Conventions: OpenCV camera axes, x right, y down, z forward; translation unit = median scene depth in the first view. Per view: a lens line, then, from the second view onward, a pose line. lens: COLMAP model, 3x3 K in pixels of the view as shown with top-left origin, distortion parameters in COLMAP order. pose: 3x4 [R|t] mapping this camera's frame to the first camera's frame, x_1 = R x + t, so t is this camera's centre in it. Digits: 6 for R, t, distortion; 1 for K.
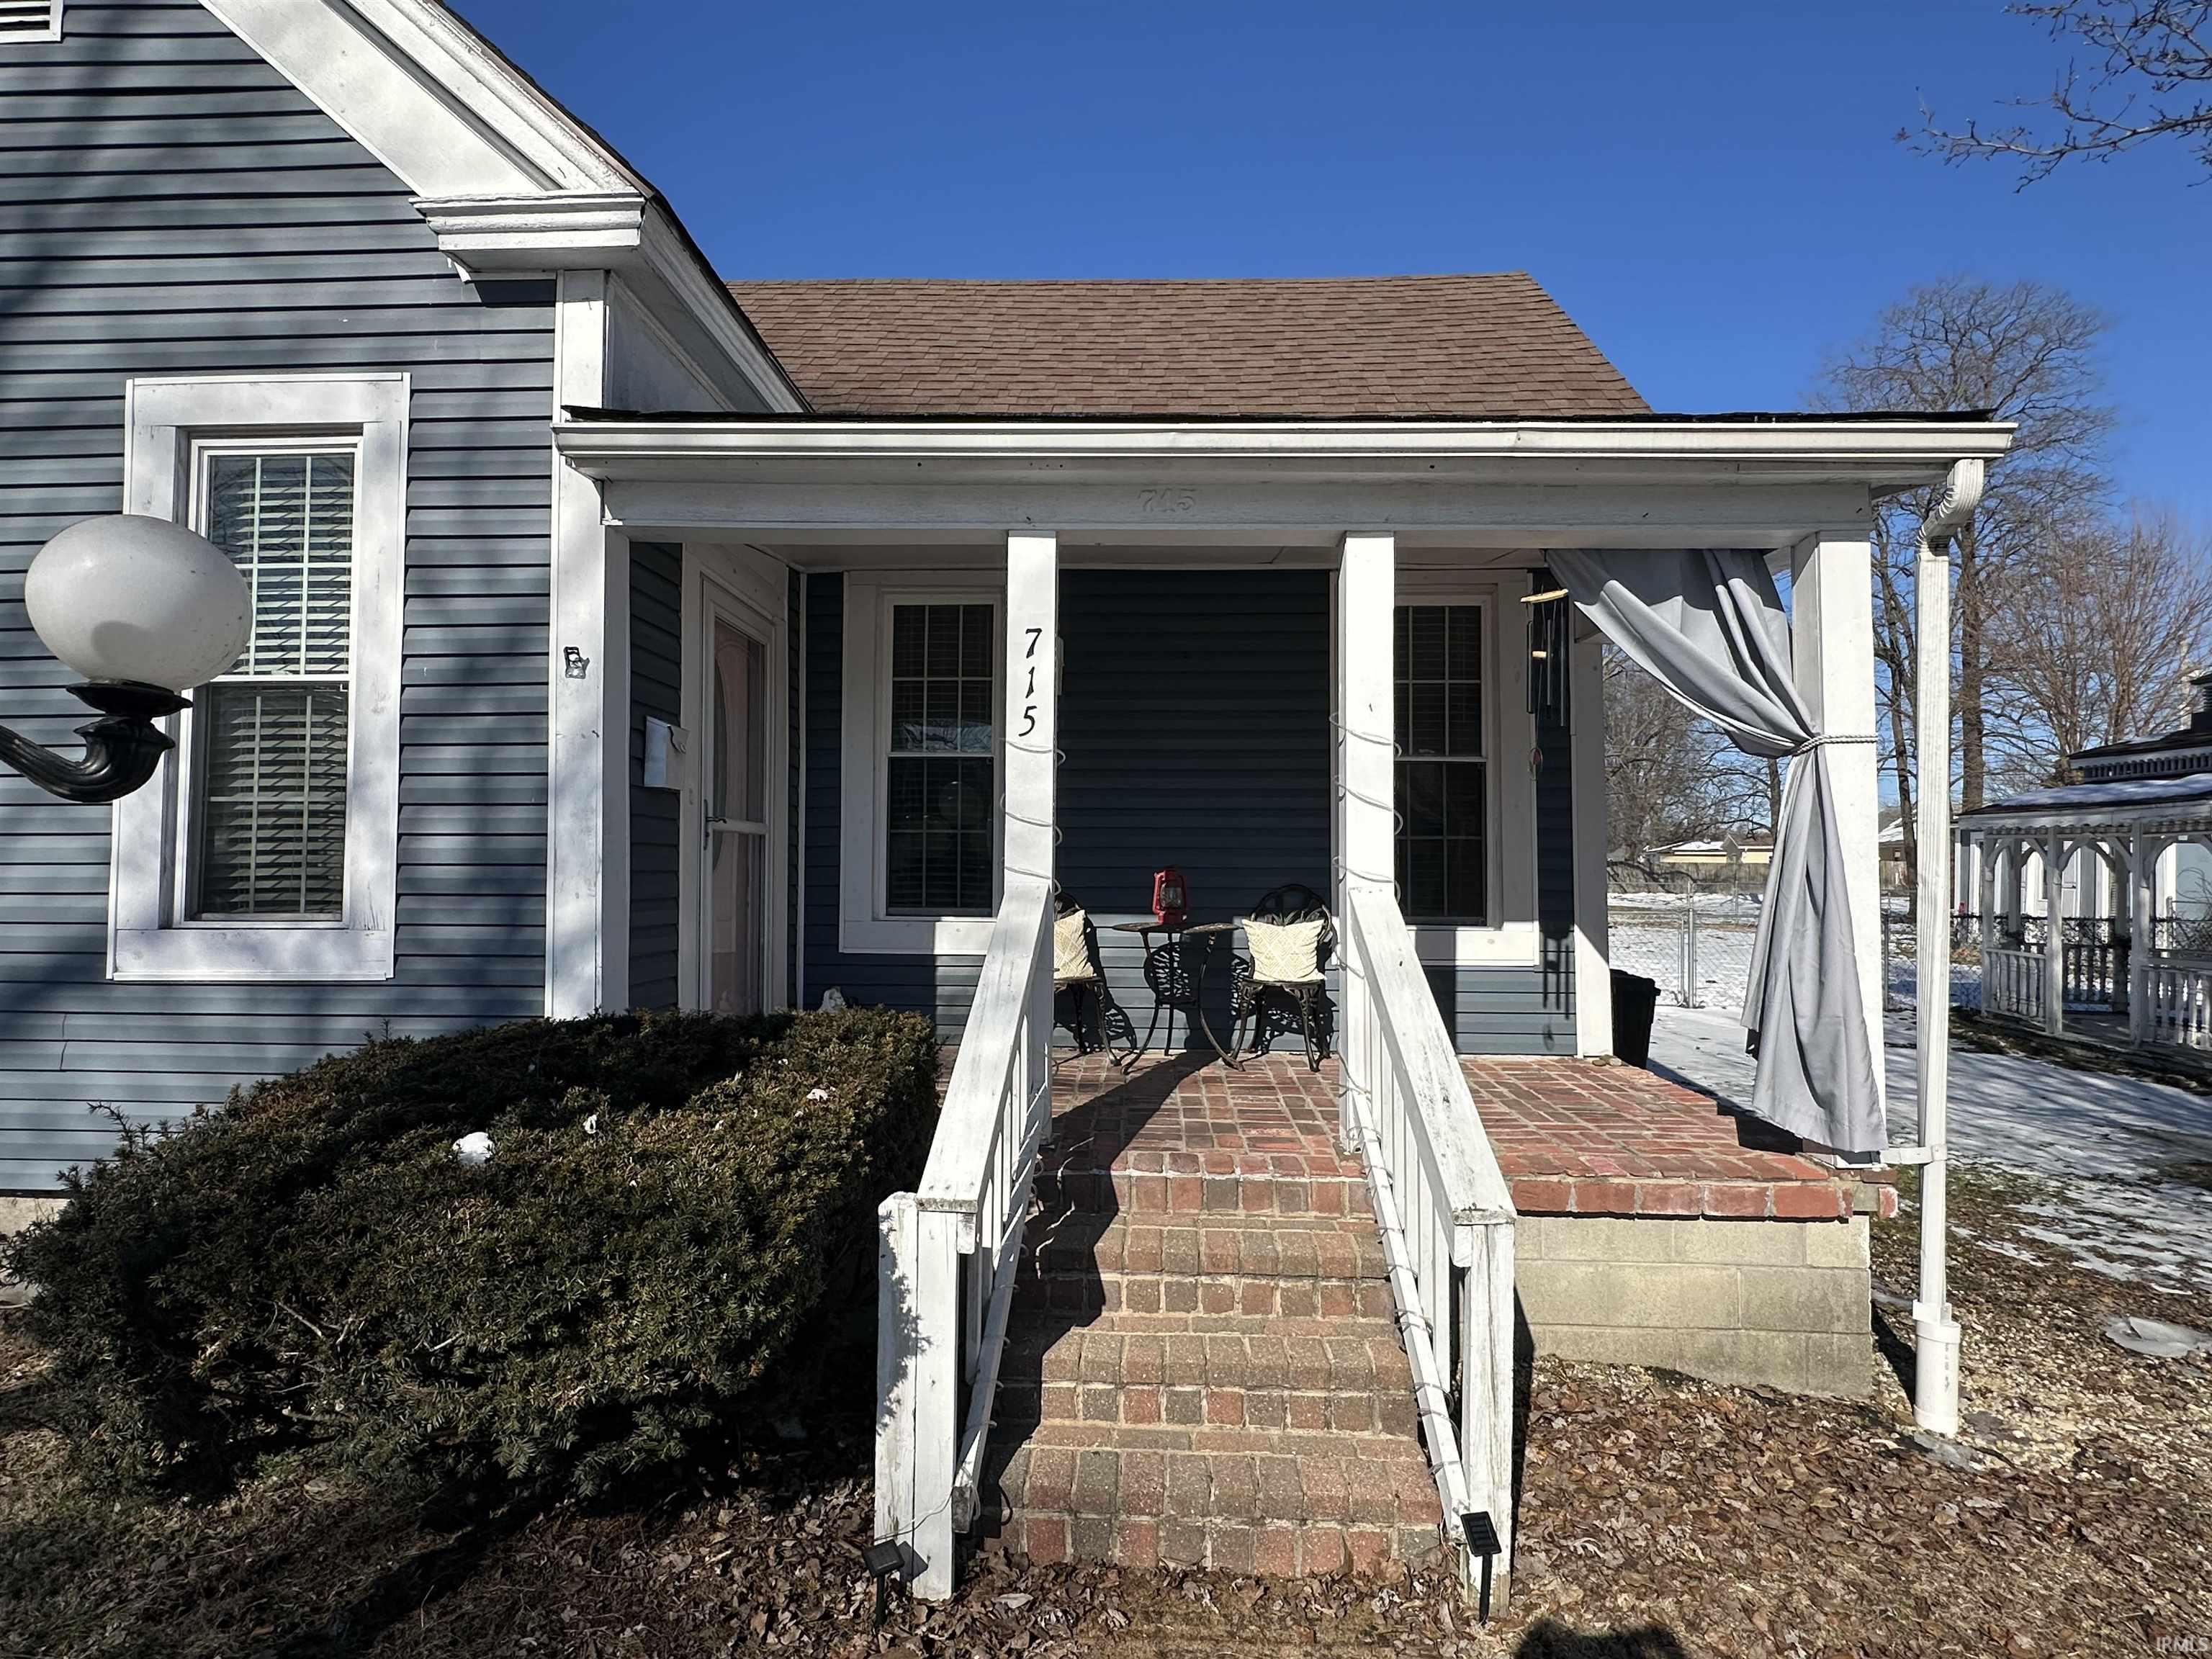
lens RADIAL K [[1154.4, 0, 1100.2], [0, 1154.4, 828.6], [0, 0, 1]] dist [-0.003852, -0.000652]
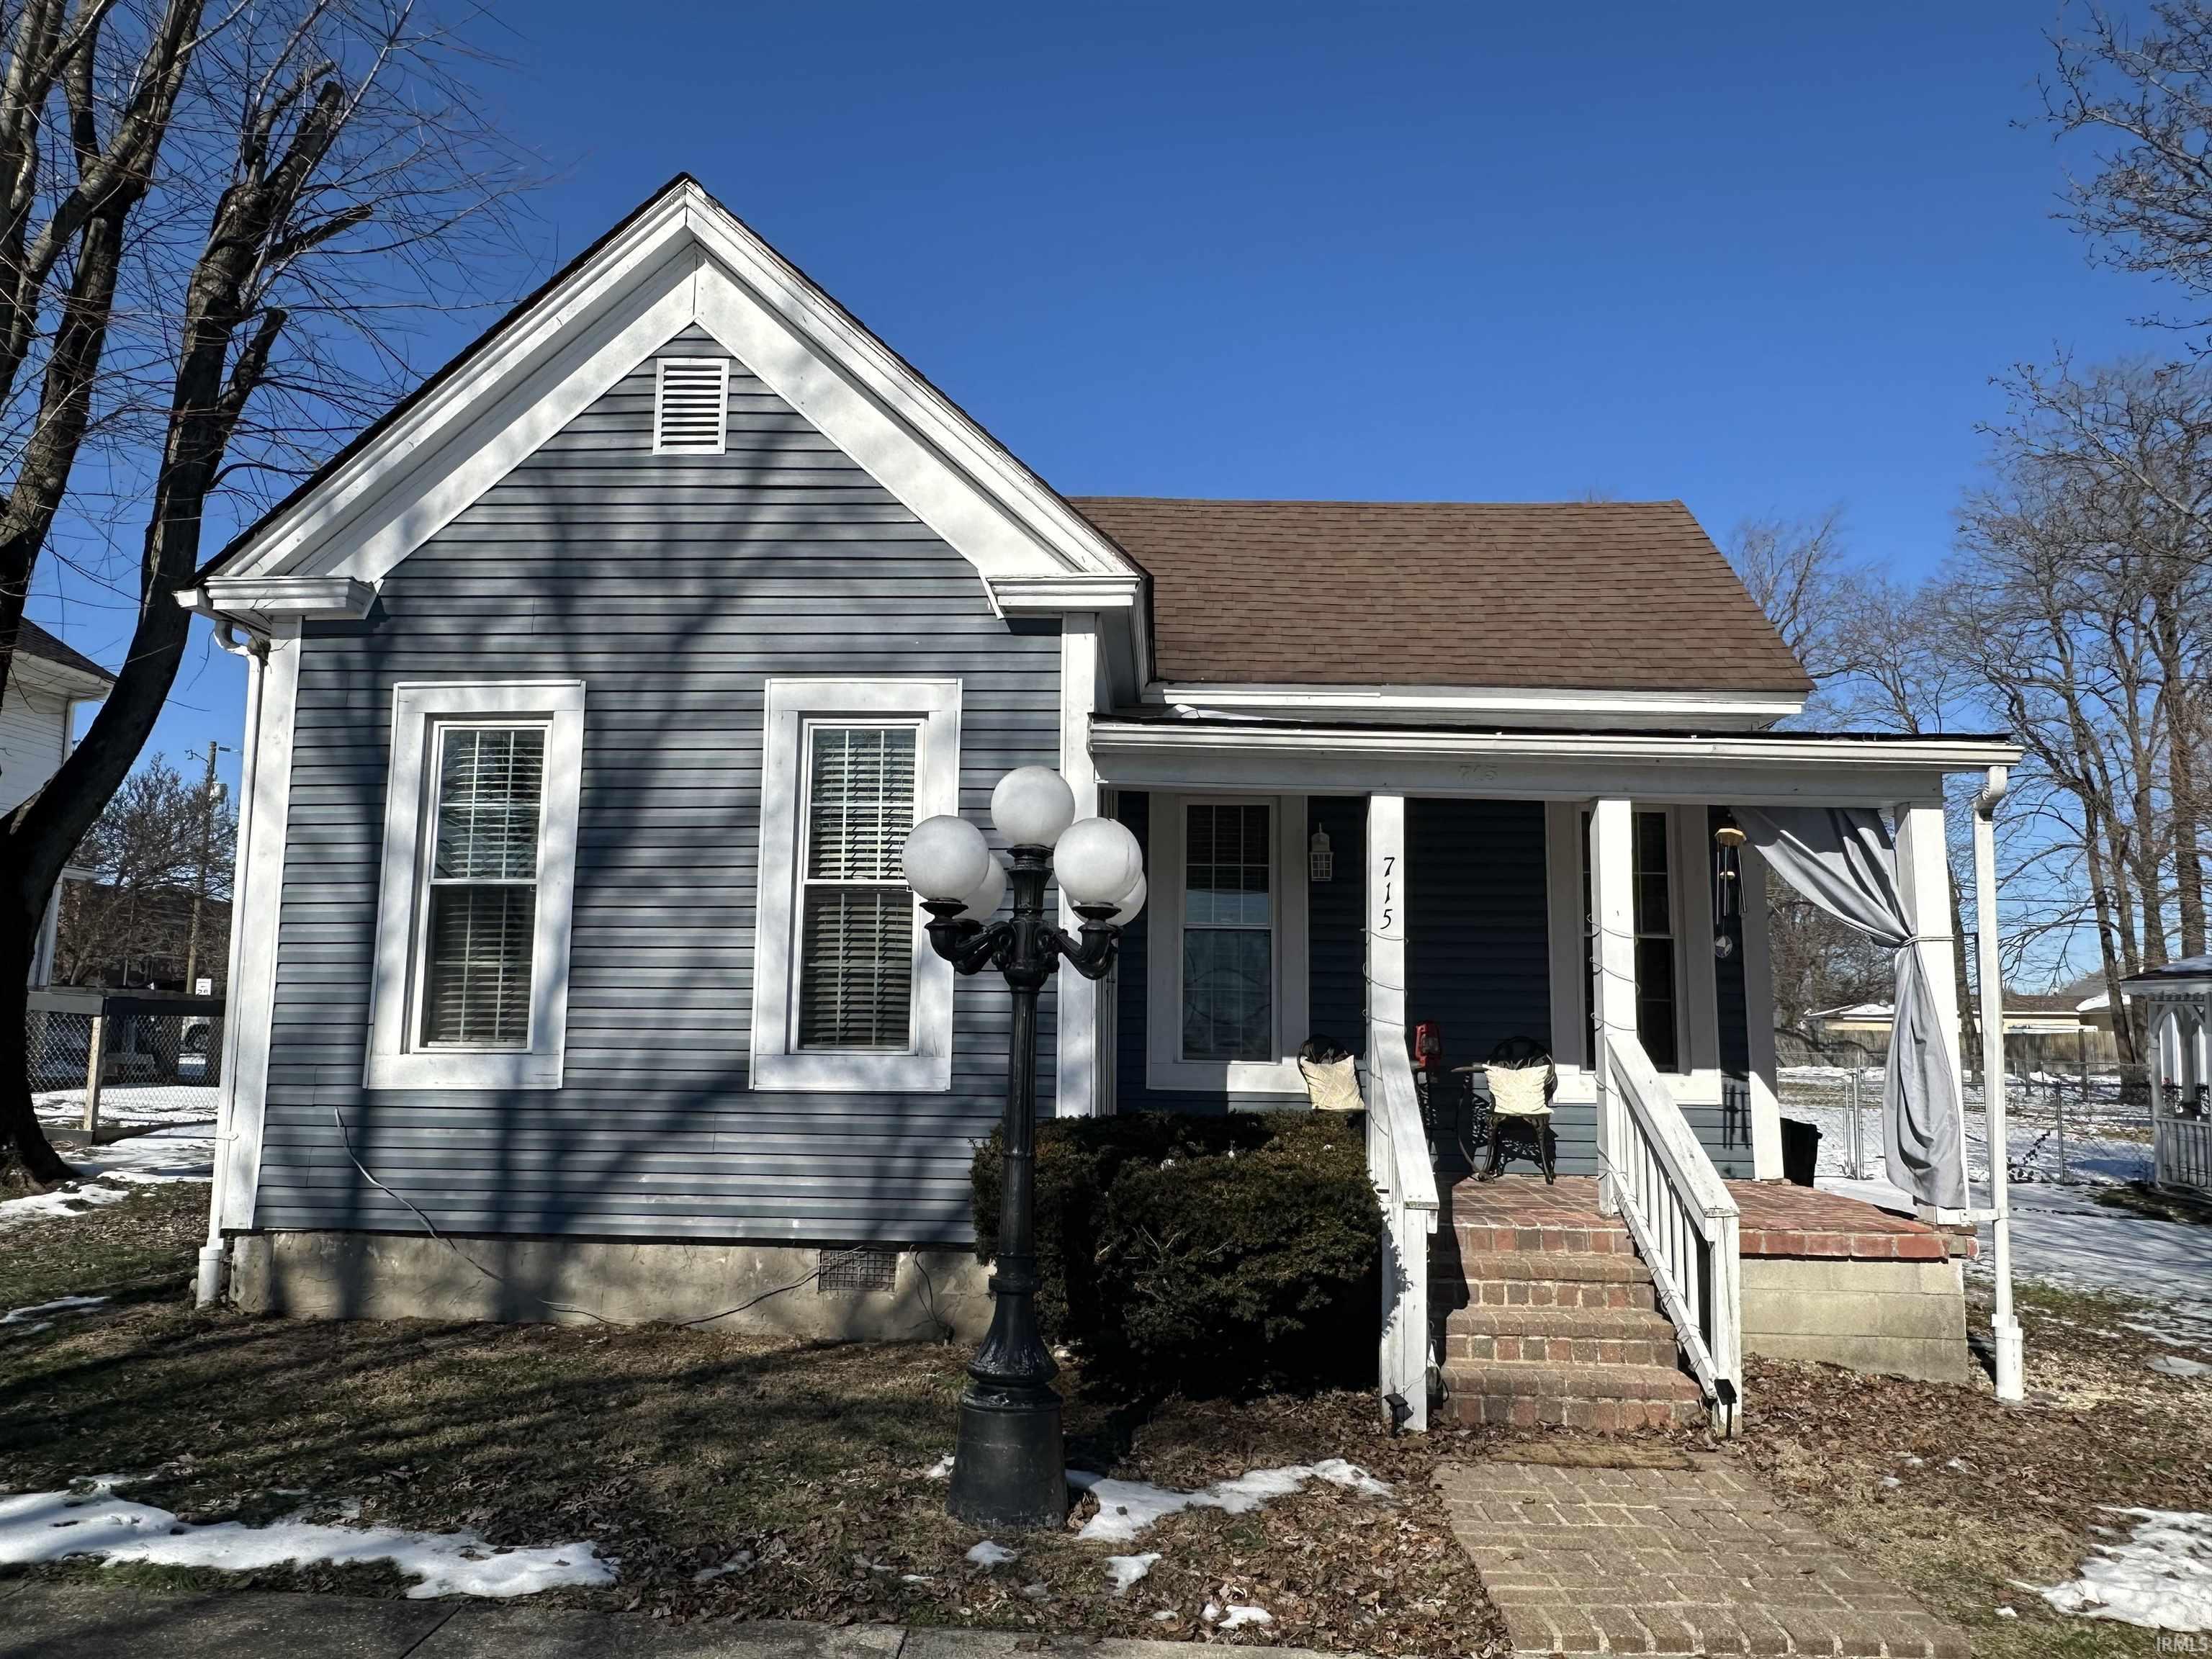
lens RADIAL K [[1481.9, 0, 1107.2], [0, 1481.9, 830.1], [0, 0, 1]] dist [-0.005888, 0.000948]
pose [[0.999936, 0.011176, 0.001583, -0.420656], [-0.010962, 0.994935, -0.099920, -0.012606], [-0.002691, 0.099896, 0.994994, -0.897571]]
